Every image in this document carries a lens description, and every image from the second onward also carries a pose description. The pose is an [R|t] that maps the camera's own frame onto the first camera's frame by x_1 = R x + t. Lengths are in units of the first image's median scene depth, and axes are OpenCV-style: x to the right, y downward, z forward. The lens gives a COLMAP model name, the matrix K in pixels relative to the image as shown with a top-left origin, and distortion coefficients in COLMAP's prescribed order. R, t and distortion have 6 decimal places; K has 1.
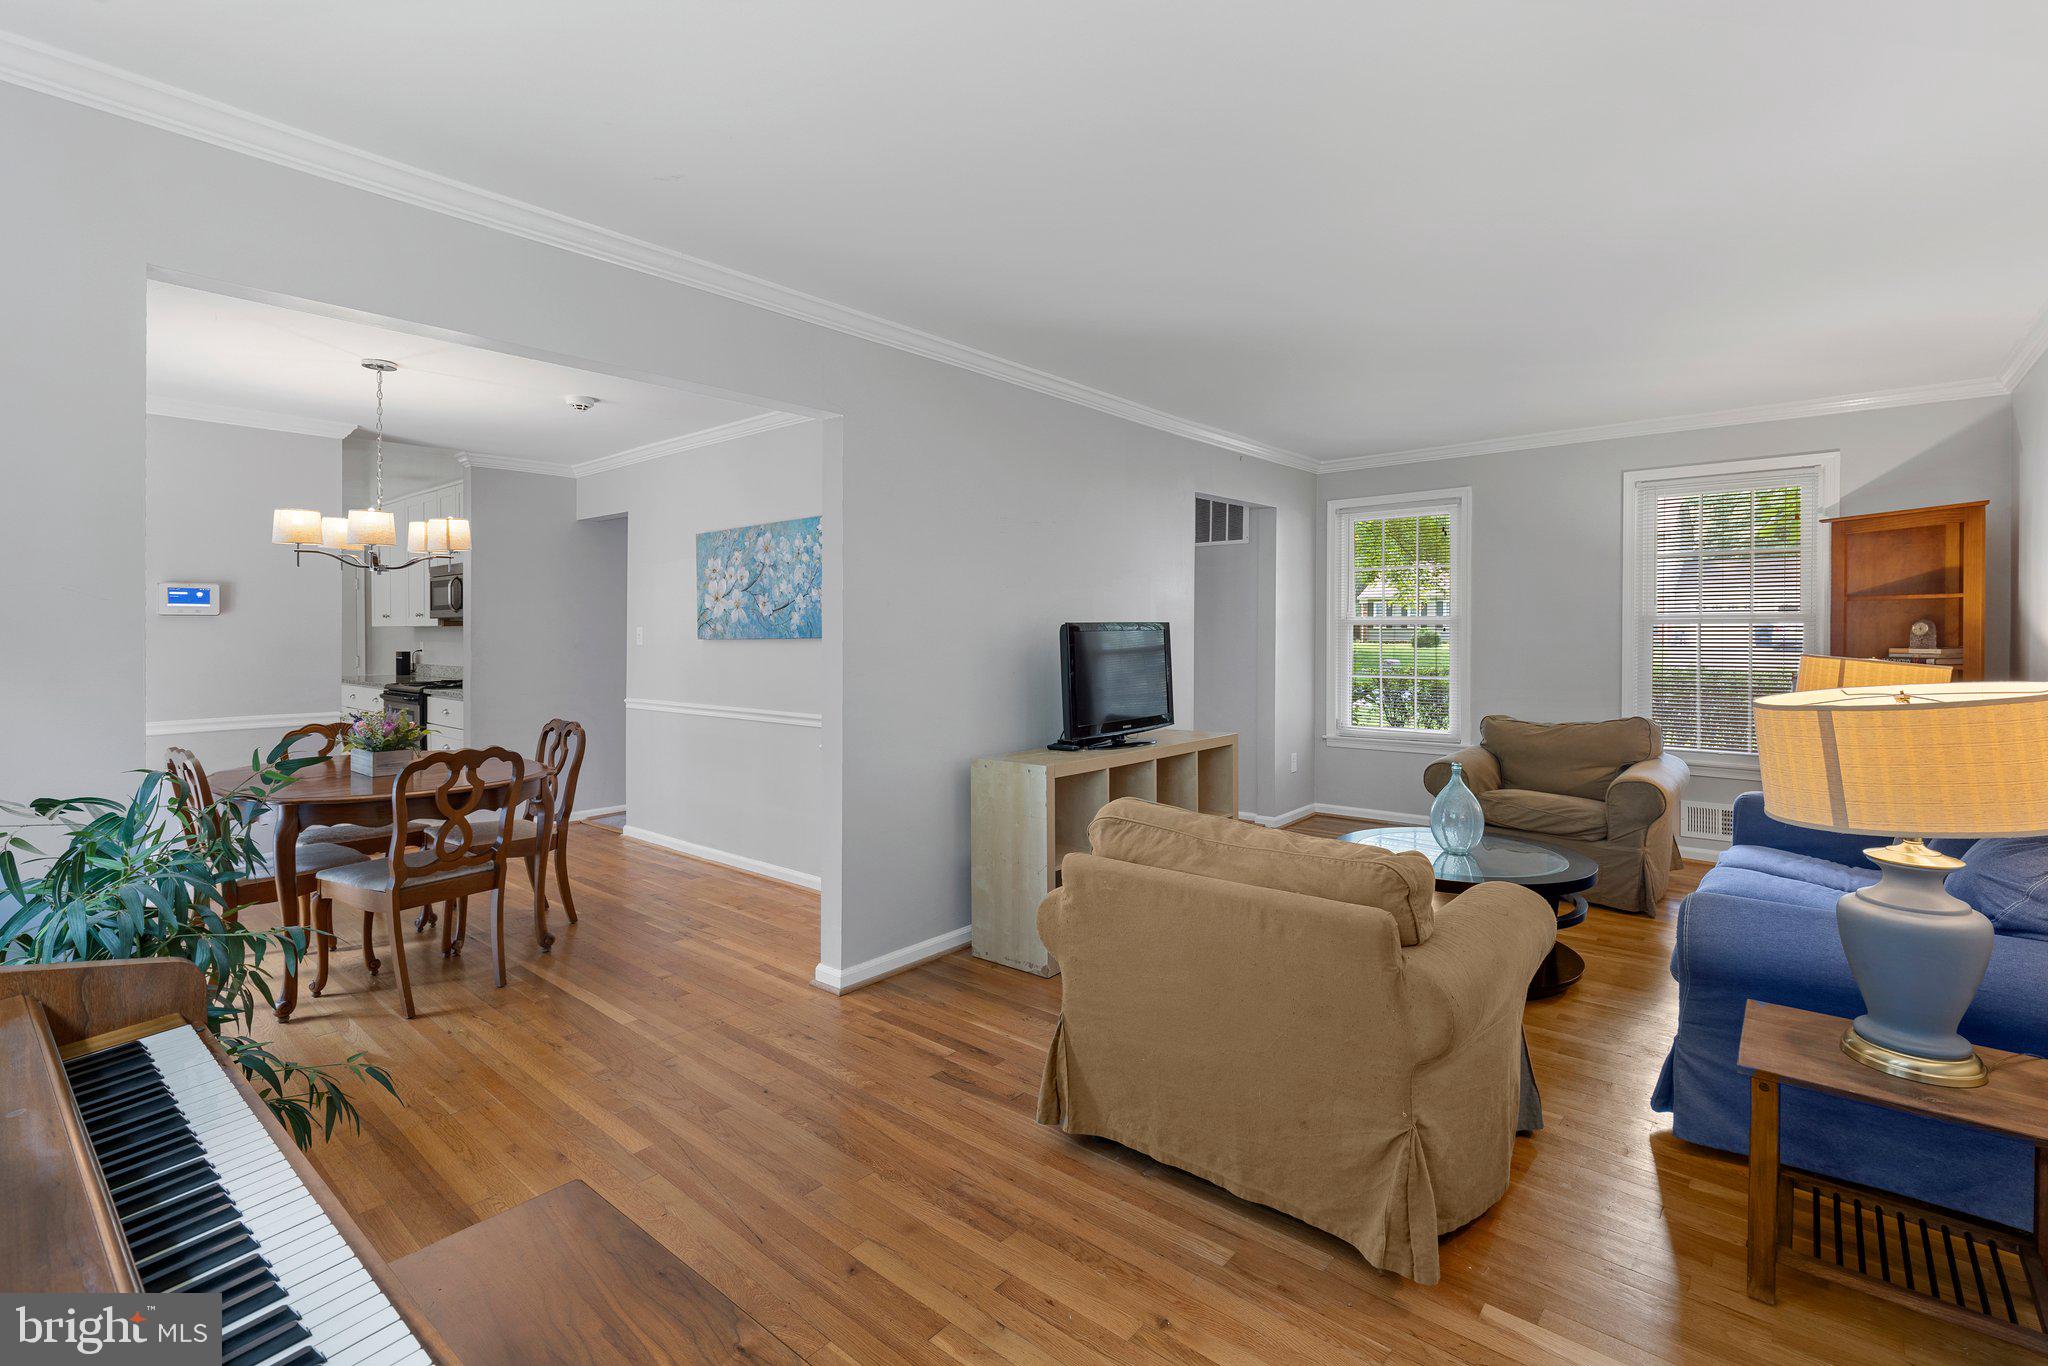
lens RADIAL K [[937.6, 0, 1035.5], [0, 937.6, 630.8], [0, 0, 1]] dist [0.000561, 0.000132]
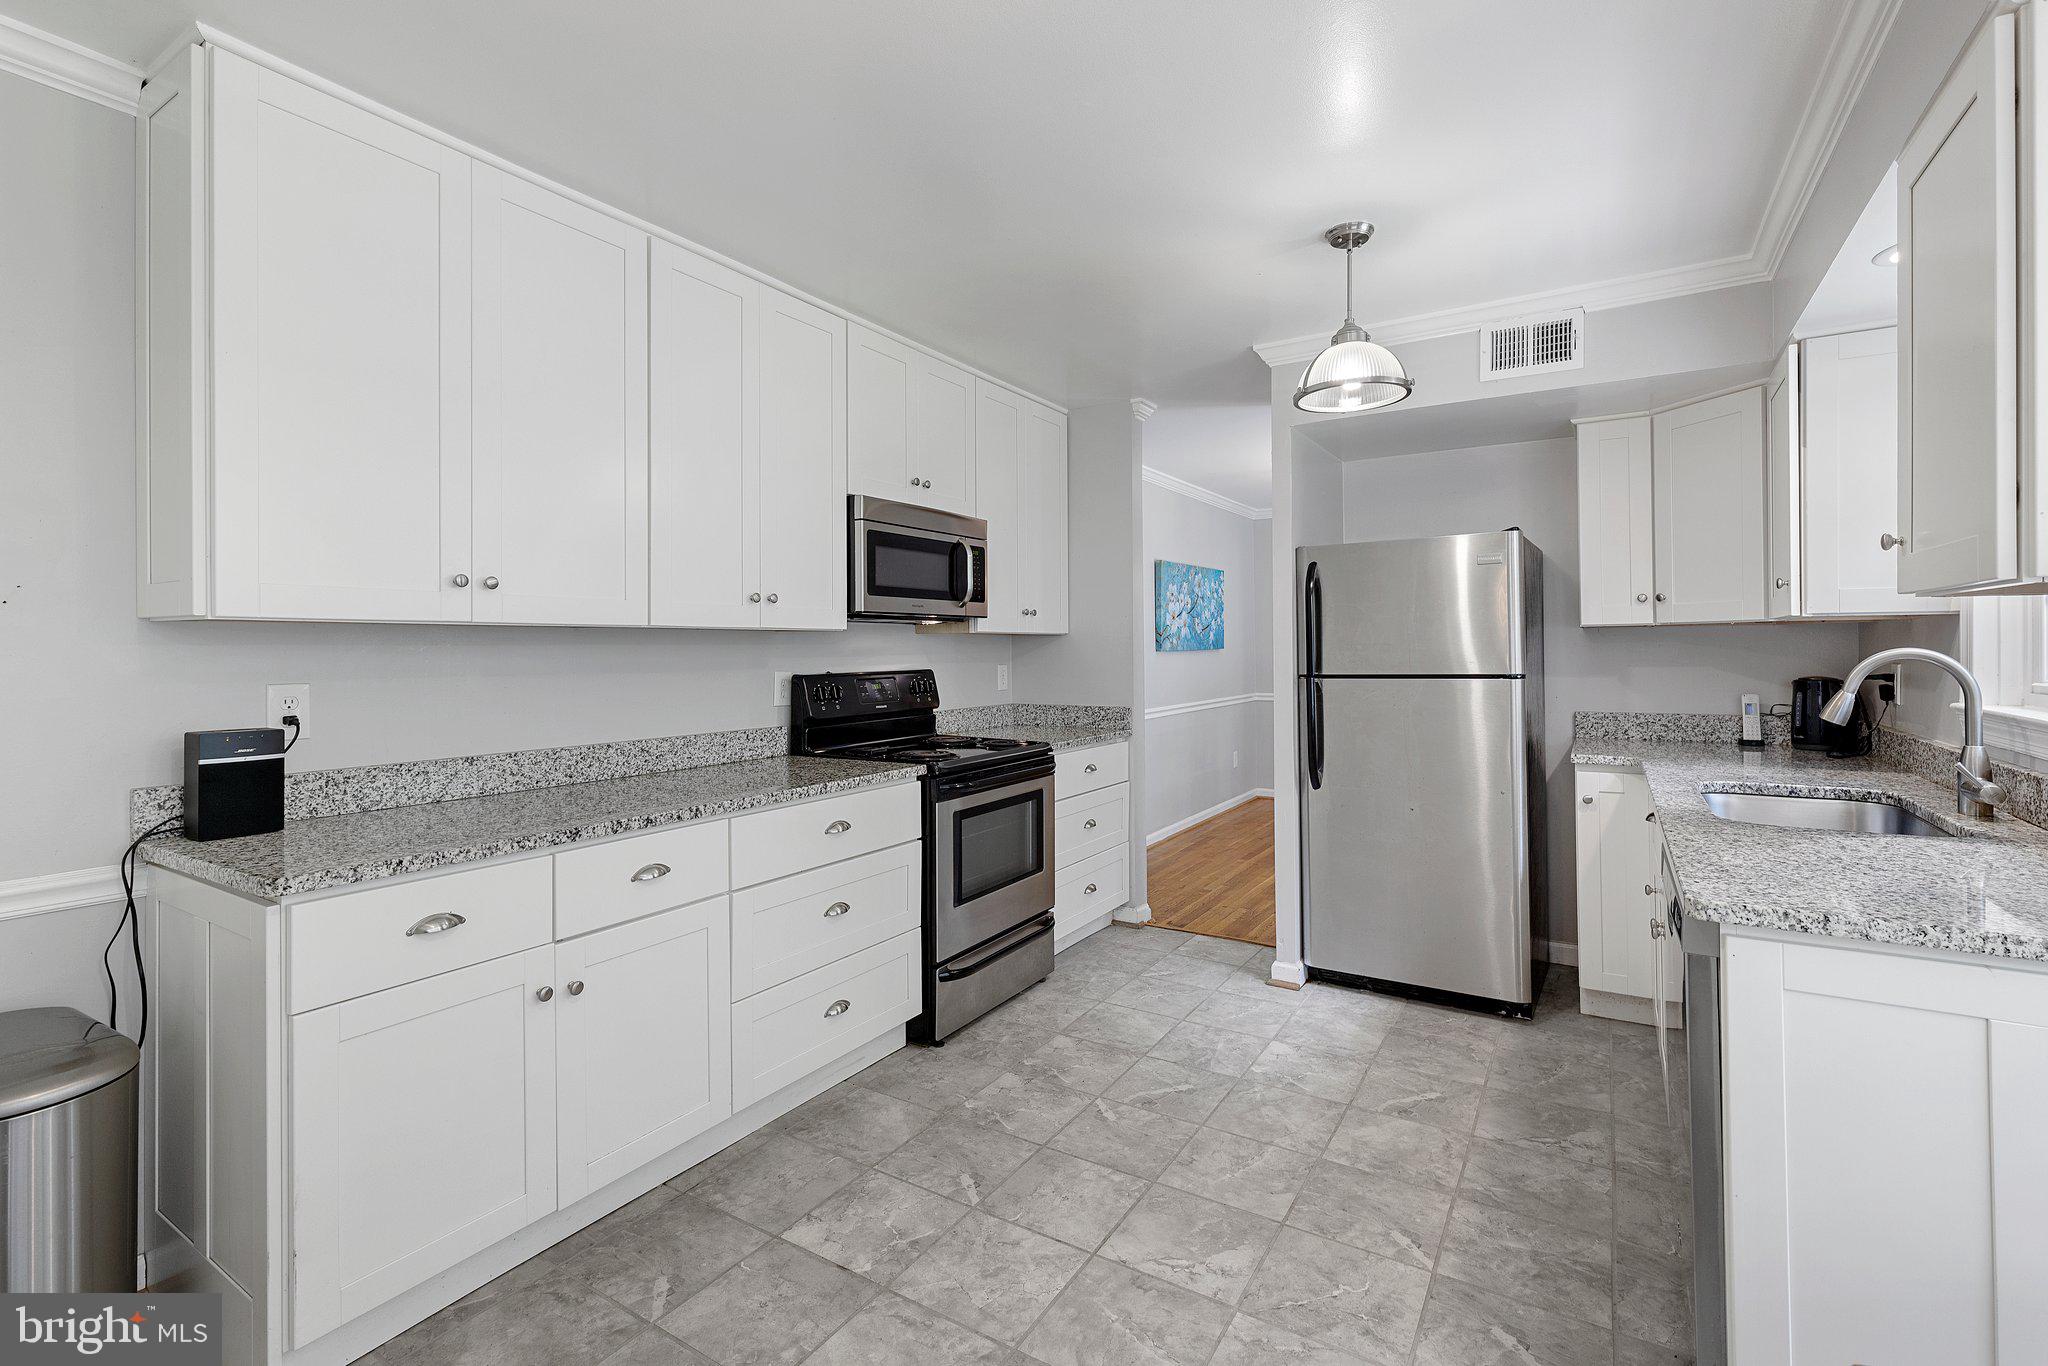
lens RADIAL K [[918.0, 0, 1032.2], [0, 918.0, 643.3], [0, 0, 1]] dist [0.001545, -0.000552]
pose [[-0.151618, 0.008484, 0.988403, -1.599541], [0.007845, 0.999942, -0.007380, 0.006783], [-0.988408, 0.006635, -0.151676, 1.465877]]
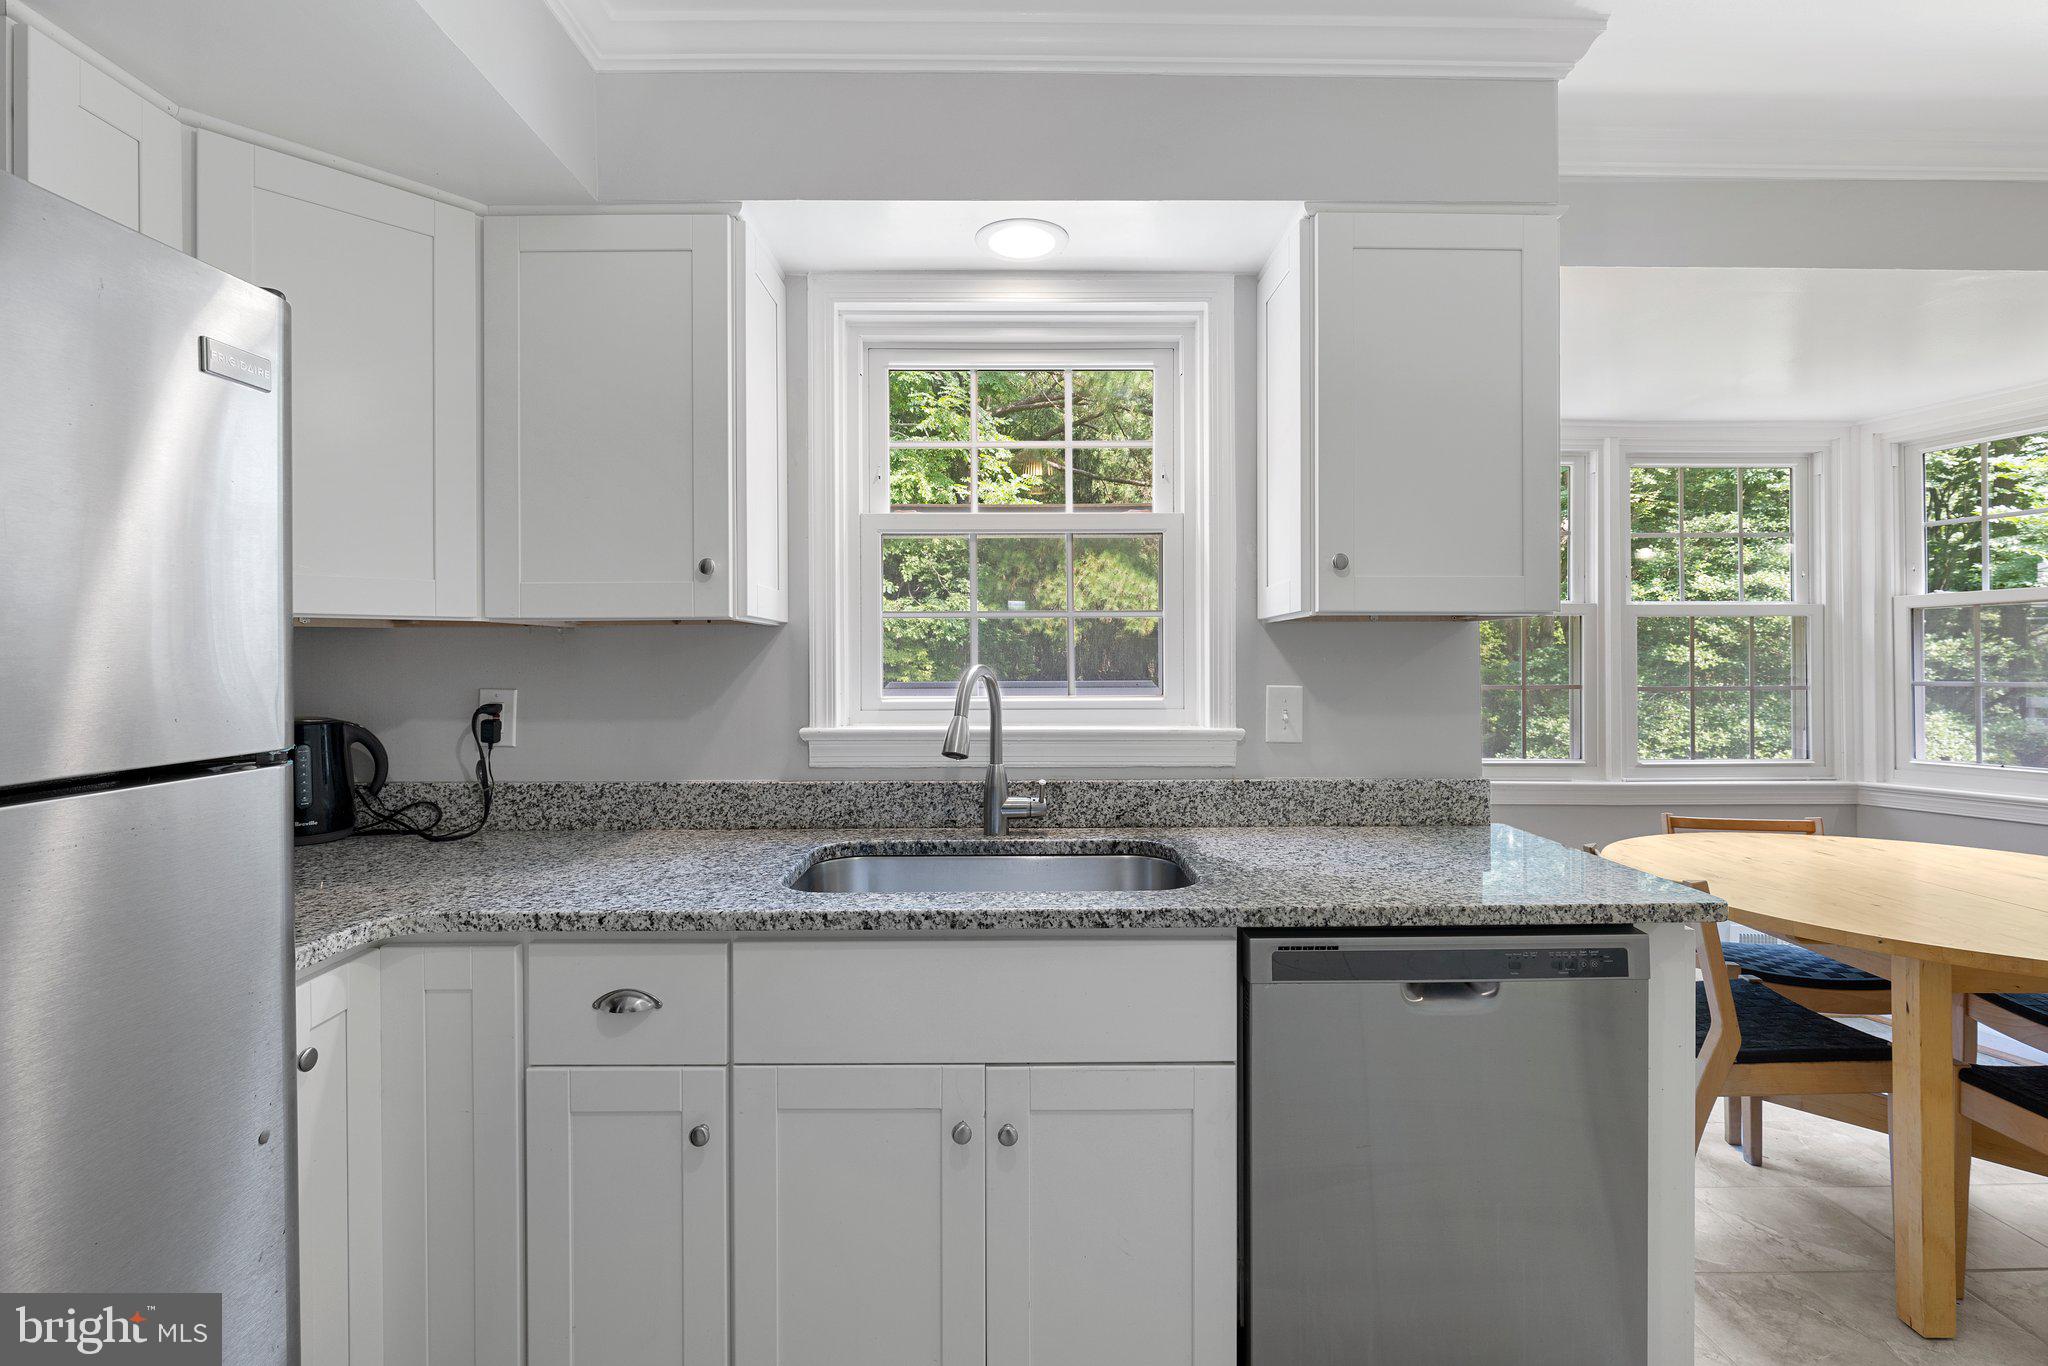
lens RADIAL K [[926.1, 0, 1034.1], [0, 926.1, 660.3], [0, 0, 1]] dist [-0.001721, -0.000424]
pose [[-0.754733, 0.005329, -0.656010, -1.007256], [0.004099, 0.999986, 0.003408, 0.006271], [0.656019, -0.000117, -0.754744, 1.304040]]
